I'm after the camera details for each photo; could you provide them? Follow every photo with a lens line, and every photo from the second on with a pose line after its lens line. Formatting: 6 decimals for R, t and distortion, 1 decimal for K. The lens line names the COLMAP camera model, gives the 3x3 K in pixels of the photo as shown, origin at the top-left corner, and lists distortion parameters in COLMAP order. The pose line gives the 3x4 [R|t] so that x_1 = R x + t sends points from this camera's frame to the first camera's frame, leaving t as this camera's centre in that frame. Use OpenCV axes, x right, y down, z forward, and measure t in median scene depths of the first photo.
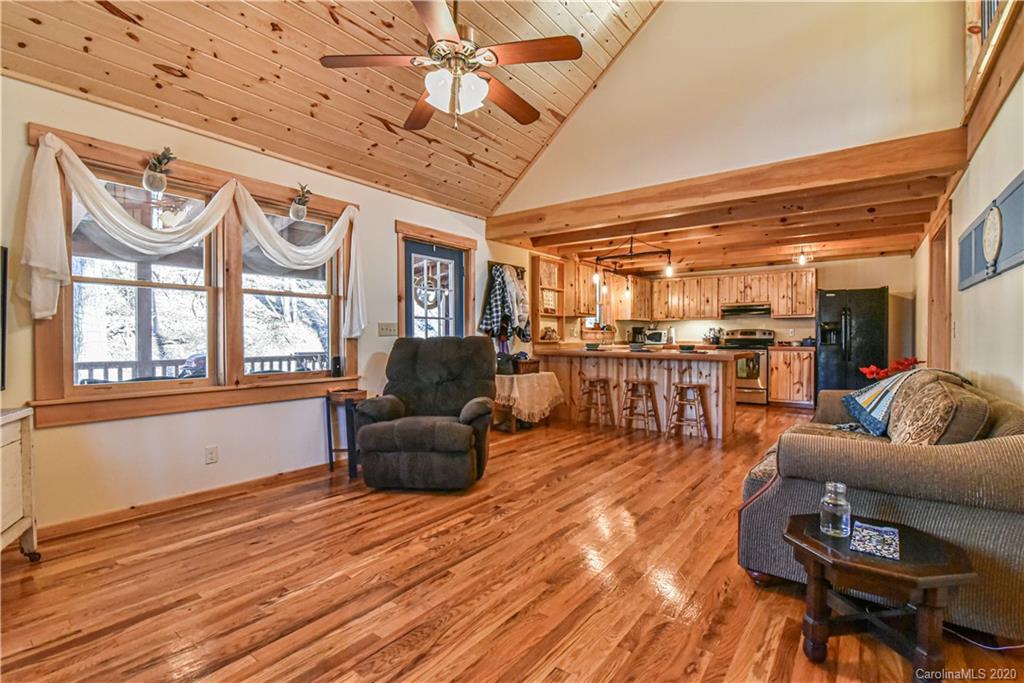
lens RADIAL K [[475.8, 0, 510.3], [0, 475.8, 335.0], [0, 0, 1]] dist [-0.022428, 0.001545]
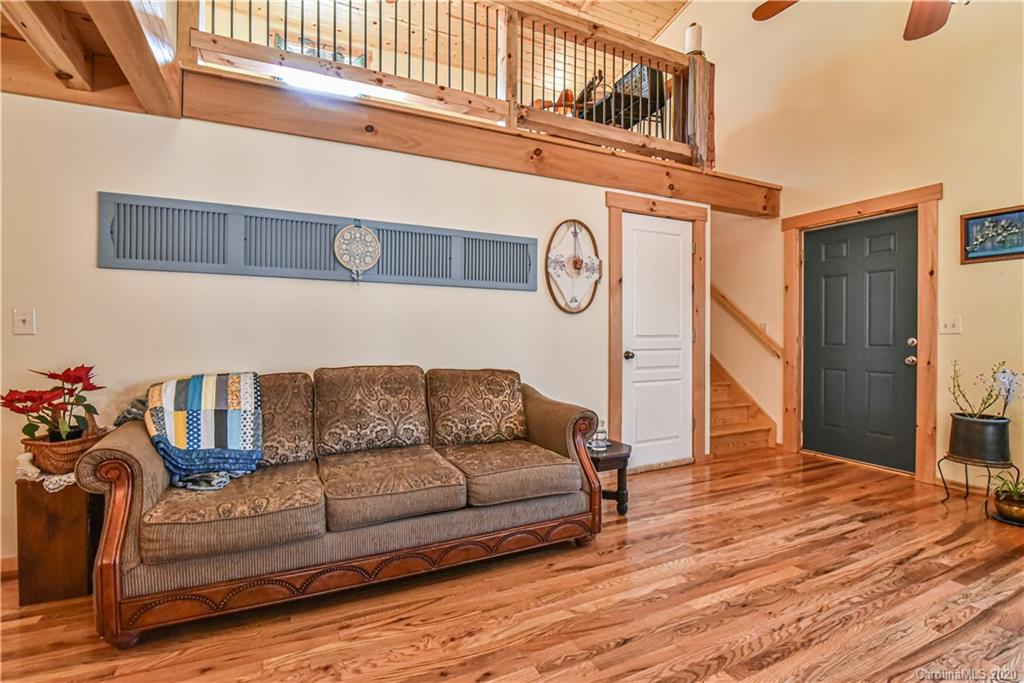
lens RADIAL K [[475.8, 0, 505.4], [0, 475.8, 336.4], [0, 0, 1]] dist [-0.022428, 0.001545]
pose [[-0.888204, -0.003103, 0.459439, 0.049959], [-0.004664, 0.999987, -0.002262, 0.004762], [-0.459426, -0.004152, -0.888206, 0.643022]]
